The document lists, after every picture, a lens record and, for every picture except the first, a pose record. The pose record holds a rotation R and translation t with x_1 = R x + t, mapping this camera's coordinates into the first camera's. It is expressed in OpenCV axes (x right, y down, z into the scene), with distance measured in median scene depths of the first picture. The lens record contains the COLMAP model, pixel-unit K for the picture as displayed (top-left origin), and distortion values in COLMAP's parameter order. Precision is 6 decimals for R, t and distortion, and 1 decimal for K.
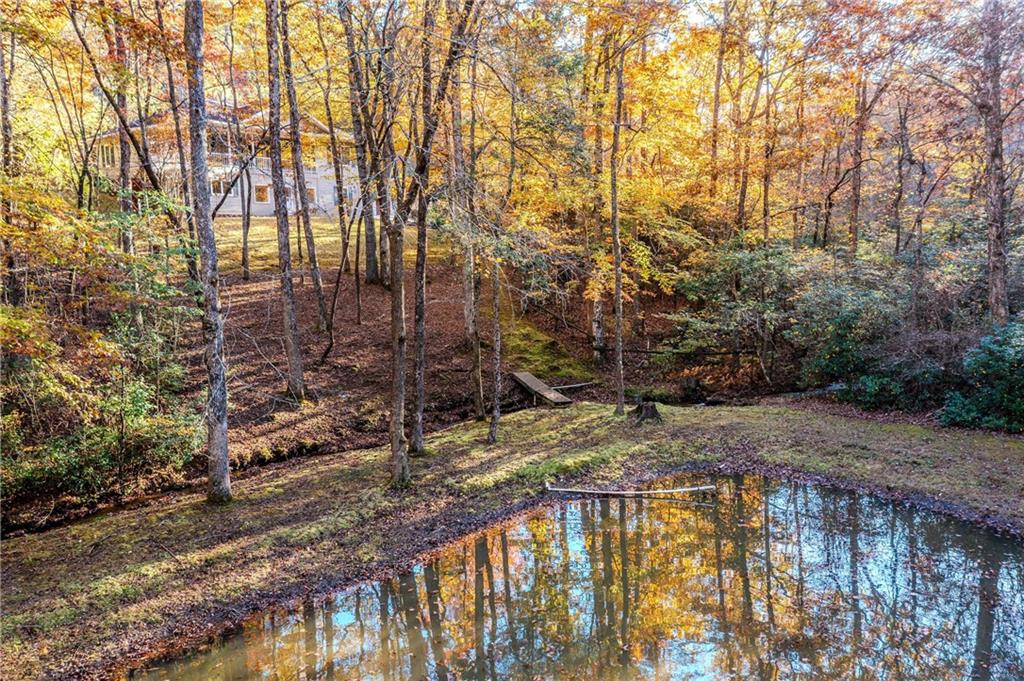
lens RADIAL K [[809.3, 0, 510.8], [0, 809.3, 336.4], [0, 0, 1]] dist [-0.010735, 0.002606]
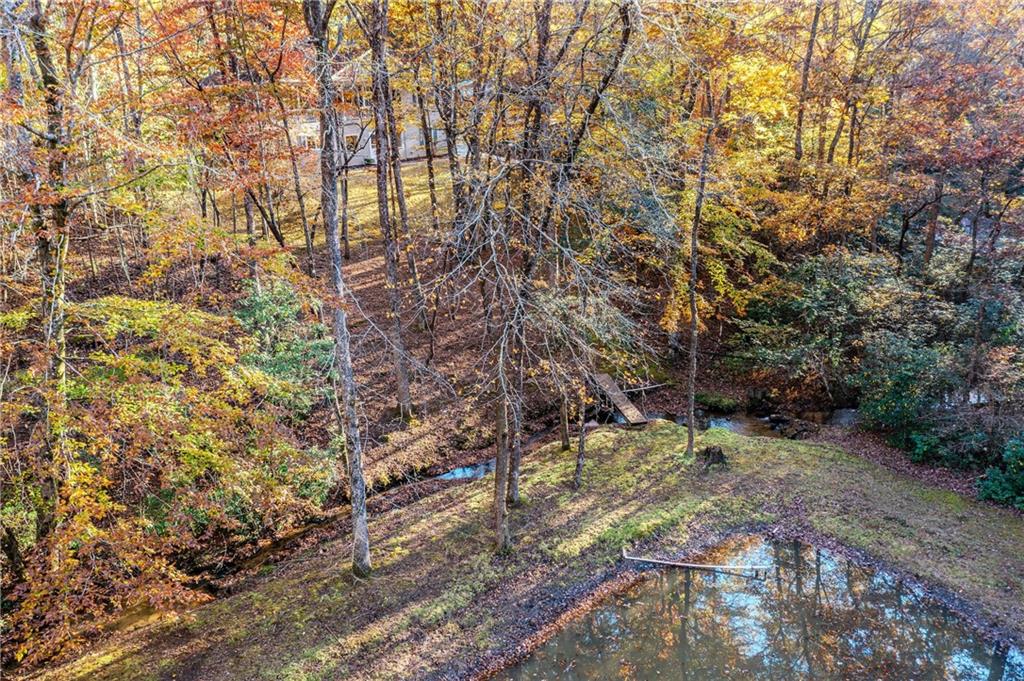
lens RADIAL K [[809.3, 0, 511.2], [0, 809.3, 337.4], [0, 0, 1]] dist [-0.010735, 0.002606]
pose [[0.996066, 0.023092, -0.085558, -0.024265], [-0.006687, 0.982284, 0.187277, -0.317985], [0.088366, -0.185968, 0.978574, -0.116900]]
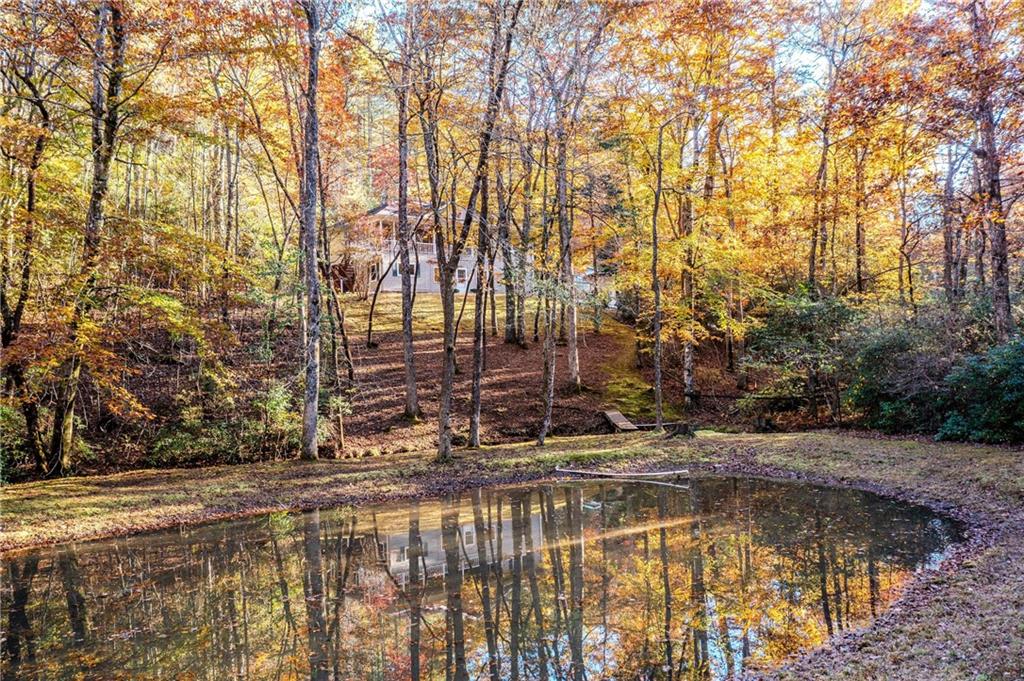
lens RADIAL K [[809.3, 0, 513.6], [0, 809.3, 339.7], [0, 0, 1]] dist [-0.010735, 0.002606]
pose [[0.961724, 0.000928, -0.274019, 0.288408], [-0.033544, 0.992872, -0.114369, 0.120088], [0.271960, 0.119183, 0.954900, -0.201201]]
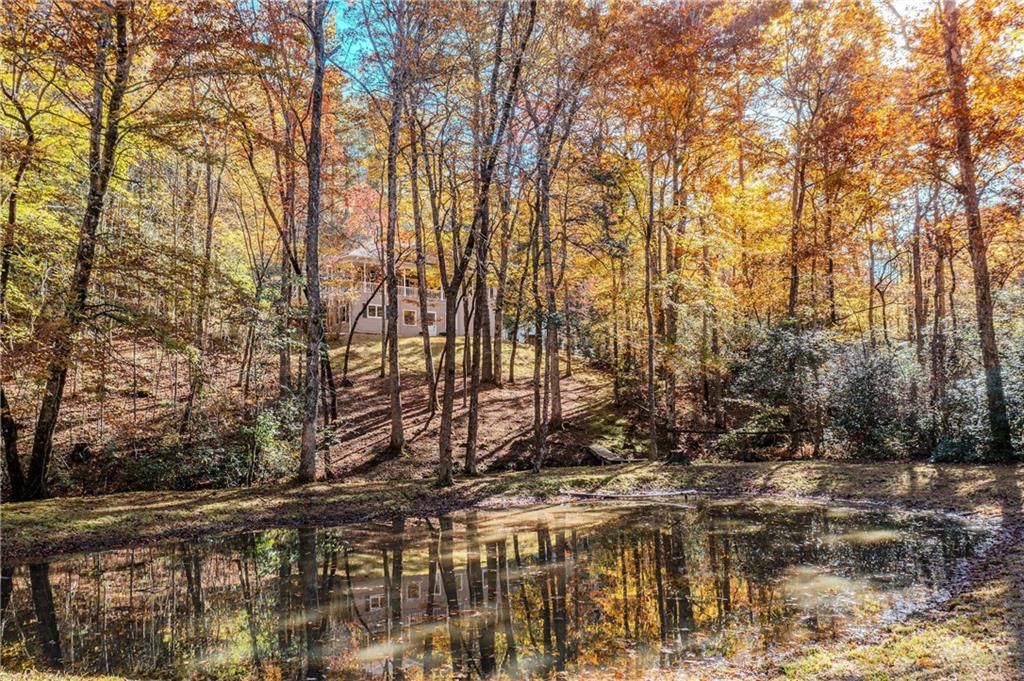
lens RADIAL K [[809.3, 0, 511.8], [0, 809.3, 340.8], [0, 0, 1]] dist [-0.010735, 0.002606]
pose [[0.976761, -0.008267, -0.214170, 0.212960], [-0.032396, 0.982080, -0.185657, 0.172015], [0.211868, 0.188281, 0.958990, -0.209583]]
